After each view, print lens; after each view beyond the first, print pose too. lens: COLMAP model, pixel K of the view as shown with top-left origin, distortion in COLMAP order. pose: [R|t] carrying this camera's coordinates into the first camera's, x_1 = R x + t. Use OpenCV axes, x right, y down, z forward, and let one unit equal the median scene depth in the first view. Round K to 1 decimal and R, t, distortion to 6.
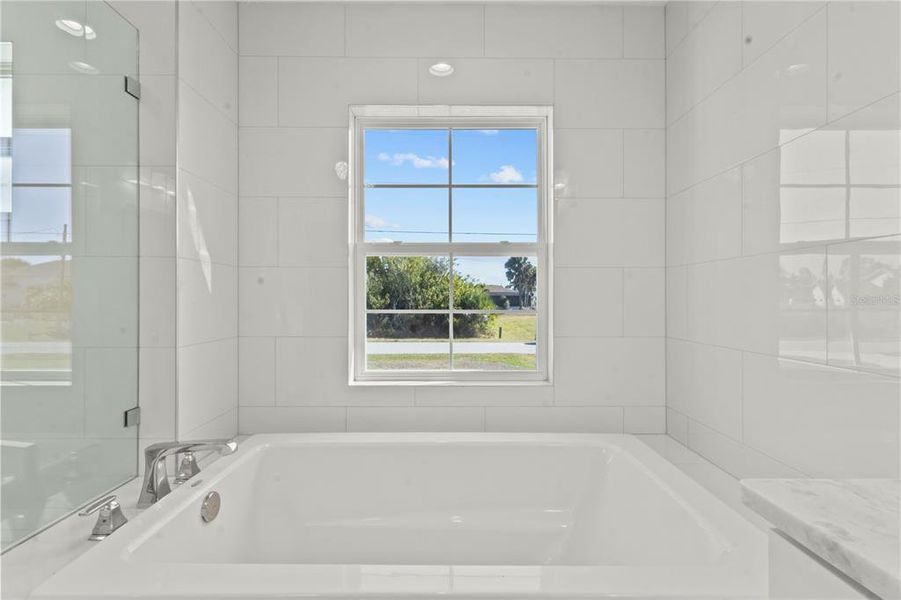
lens RADIAL K [[414.9, 0, 452.3], [0, 414.9, 301.1], [0, 0, 1]] dist [-0.001918, 0.003240]
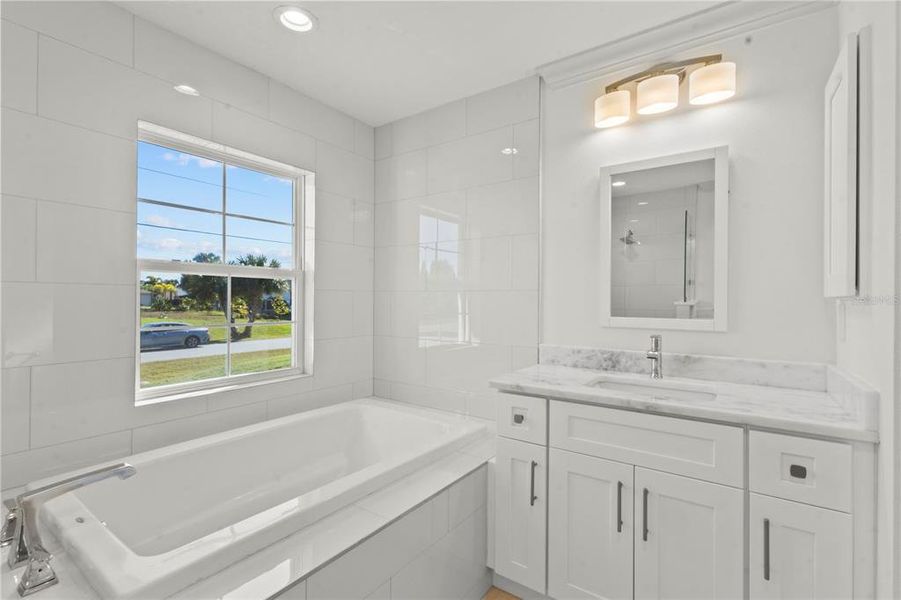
lens RADIAL K [[408.8, 0, 447.8], [0, 408.8, 299.2], [0, 0, 1]] dist [-0.000248, 0.000005]
pose [[0.592990, 0.000791, 0.805209, -0.549635], [0.005660, 0.999971, -0.005151, -0.036637], [-0.805190, 0.007612, 0.592968, -0.148590]]
